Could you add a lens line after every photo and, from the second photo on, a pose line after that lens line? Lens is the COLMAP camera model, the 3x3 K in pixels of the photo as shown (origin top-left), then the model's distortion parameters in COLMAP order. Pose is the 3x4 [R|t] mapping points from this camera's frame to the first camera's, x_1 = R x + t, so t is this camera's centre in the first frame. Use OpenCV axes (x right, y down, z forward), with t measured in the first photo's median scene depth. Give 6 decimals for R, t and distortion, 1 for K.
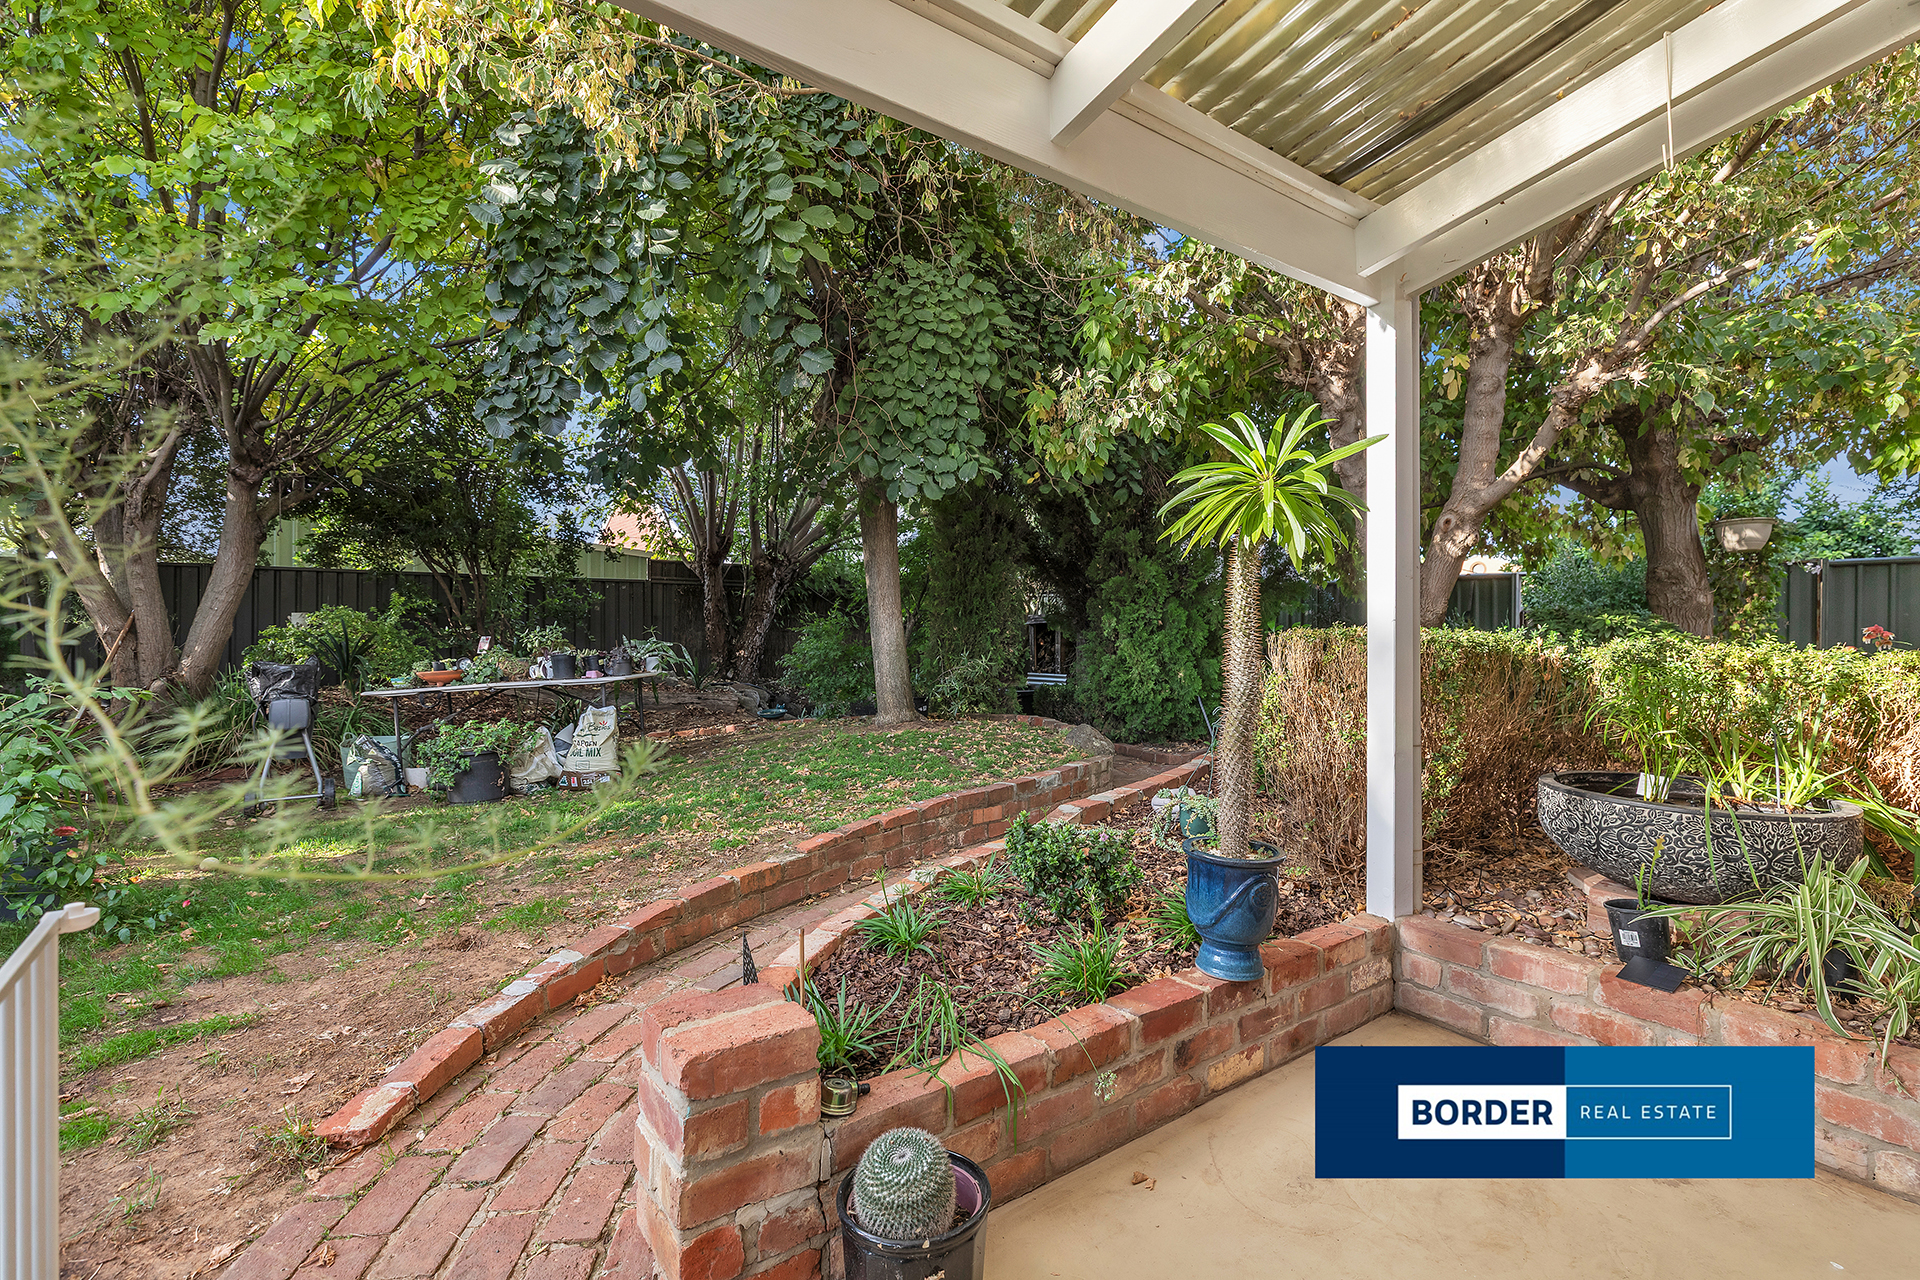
lens RADIAL K [[873.7, 0, 957.5], [0, 873.7, 628.3], [0, 0, 1]] dist [-0.000209, 0.000358]
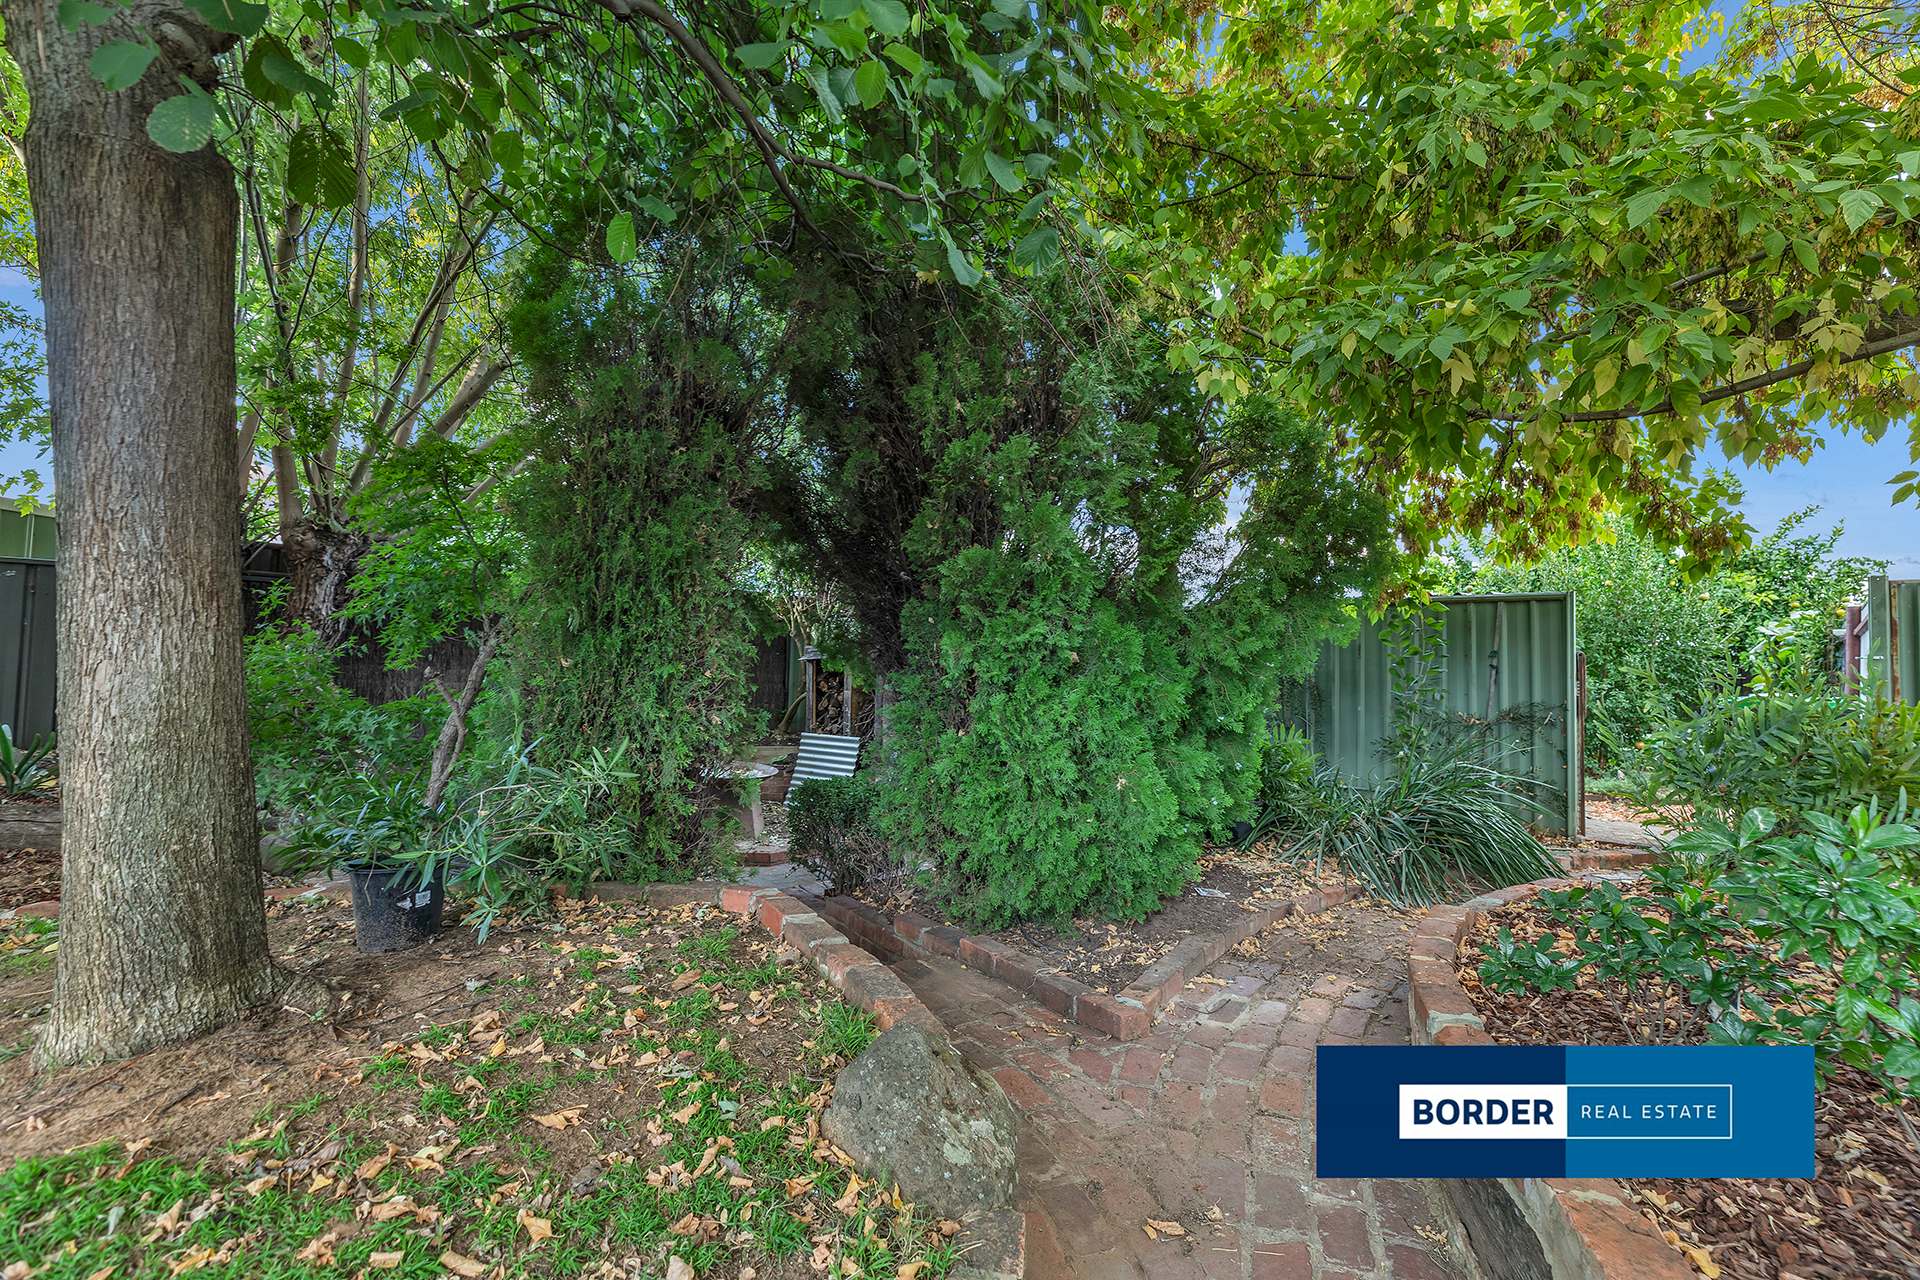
lens RADIAL K [[873.7, 0, 960.7], [0, 873.7, 636.4], [0, 0, 1]] dist [-0.000209, 0.000358]
pose [[0.973144, 0.024811, 0.228857, 0.079226], [-0.017056, 0.999213, -0.035803, -0.000537], [-0.229565, 0.030938, 0.972801, 0.589733]]
